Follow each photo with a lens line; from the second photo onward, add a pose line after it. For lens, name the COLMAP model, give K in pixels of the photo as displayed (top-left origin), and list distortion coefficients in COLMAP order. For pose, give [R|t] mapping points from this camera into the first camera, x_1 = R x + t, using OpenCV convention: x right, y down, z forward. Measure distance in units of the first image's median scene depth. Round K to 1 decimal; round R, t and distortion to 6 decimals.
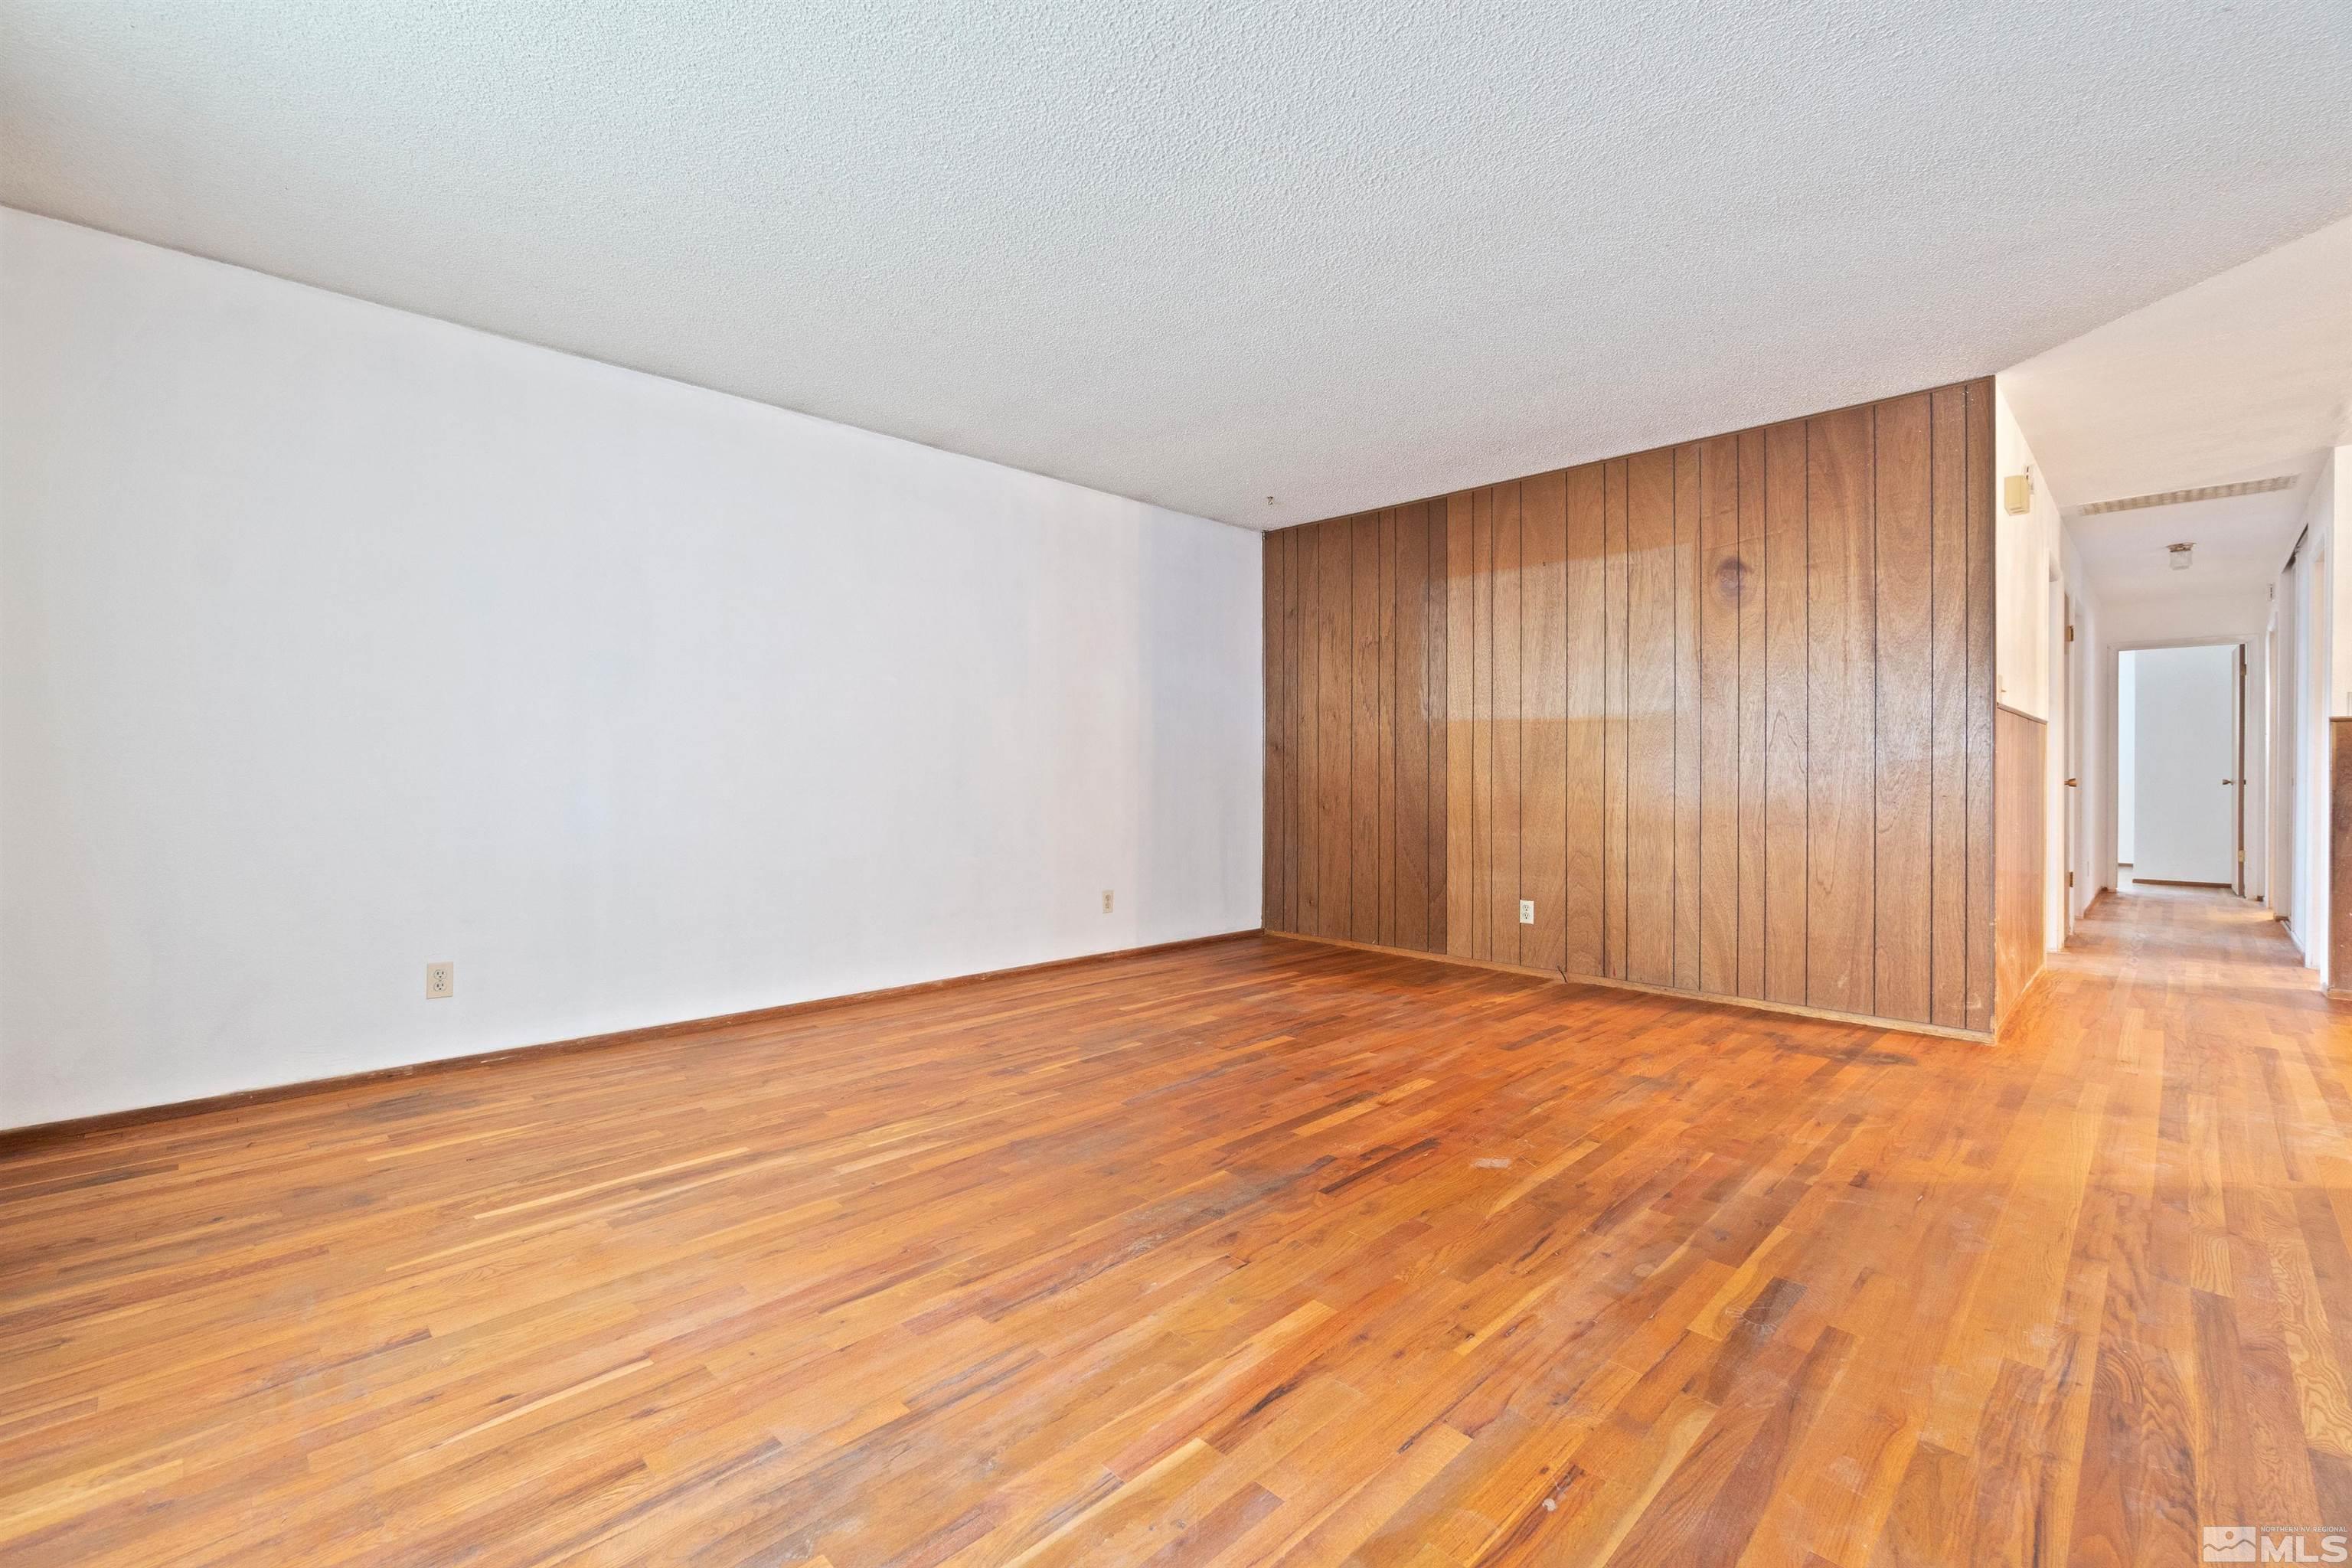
lens RADIAL K [[1015.5, 0, 1150.5], [0, 1015.5, 779.8], [0, 0, 1]] dist [-0.010424, 0.002663]
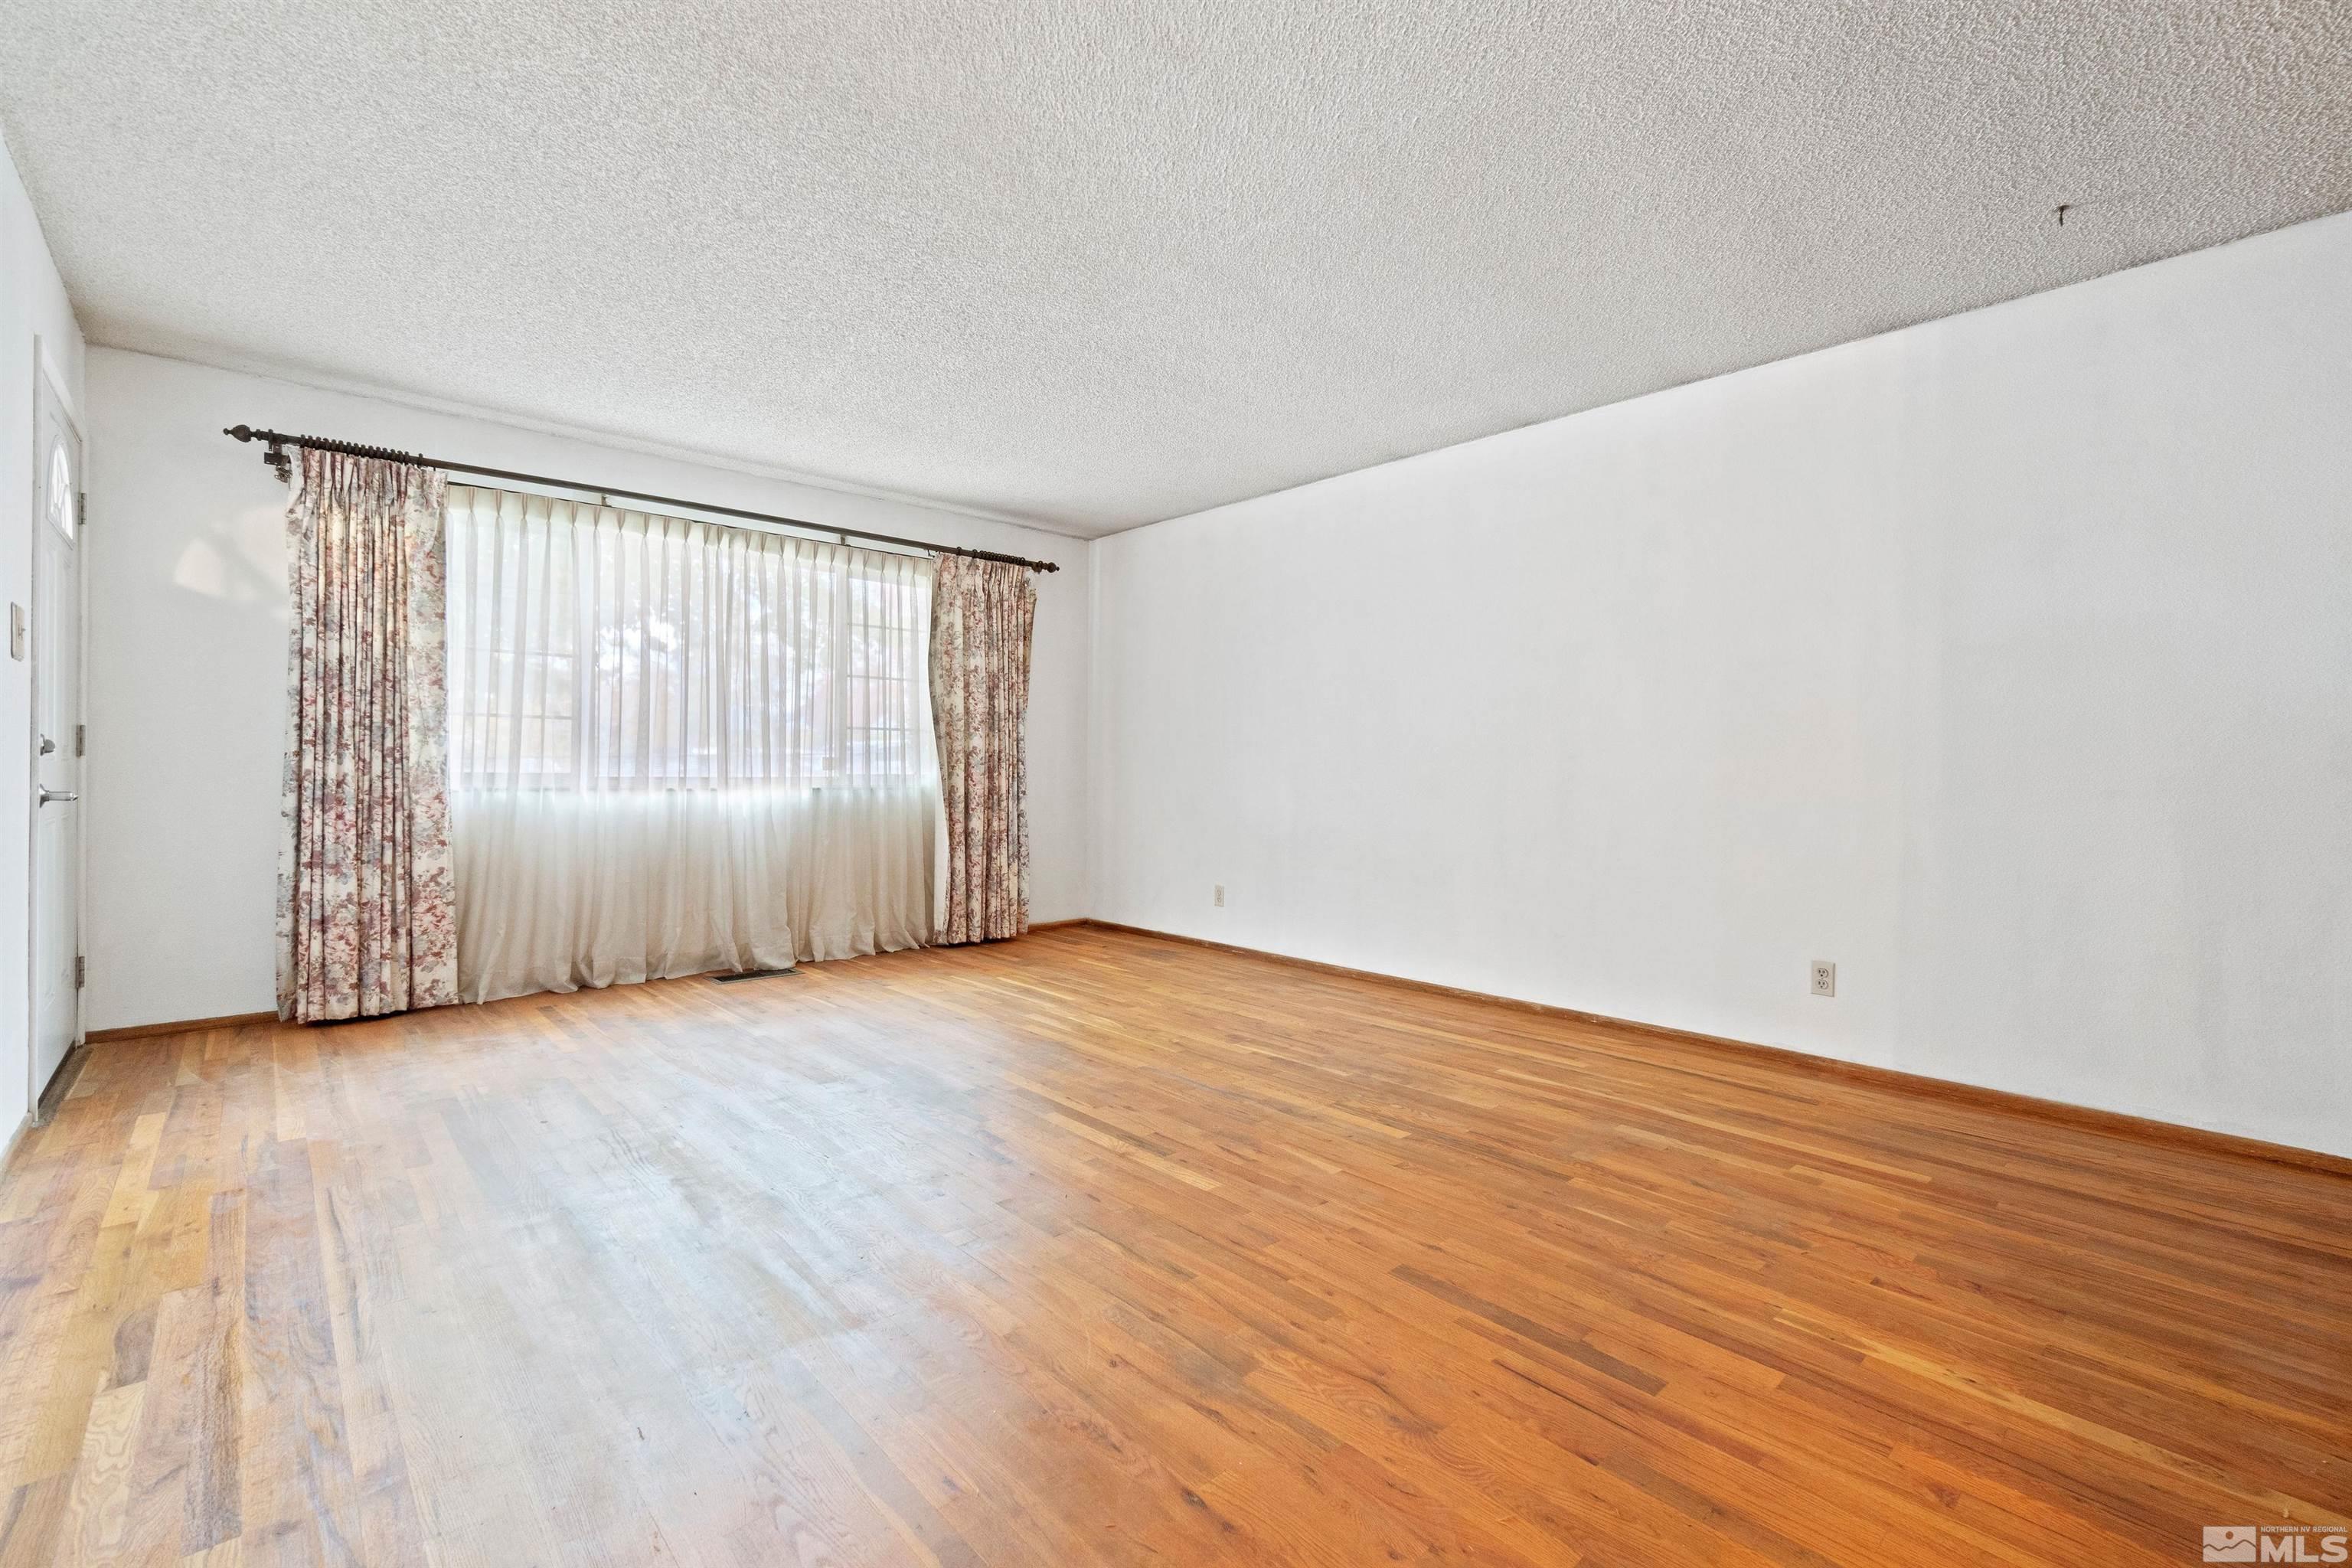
lens RADIAL K [[1015.5, 0, 1169.1], [0, 1015.5, 751.3], [0, 0, 1]] dist [-0.010424, 0.002663]
pose [[-0.026877, -0.020093, -0.999437, 0.785105], [-0.020564, 0.999598, -0.019543, -0.006239], [0.999427, 0.020027, -0.027280, 0.750473]]
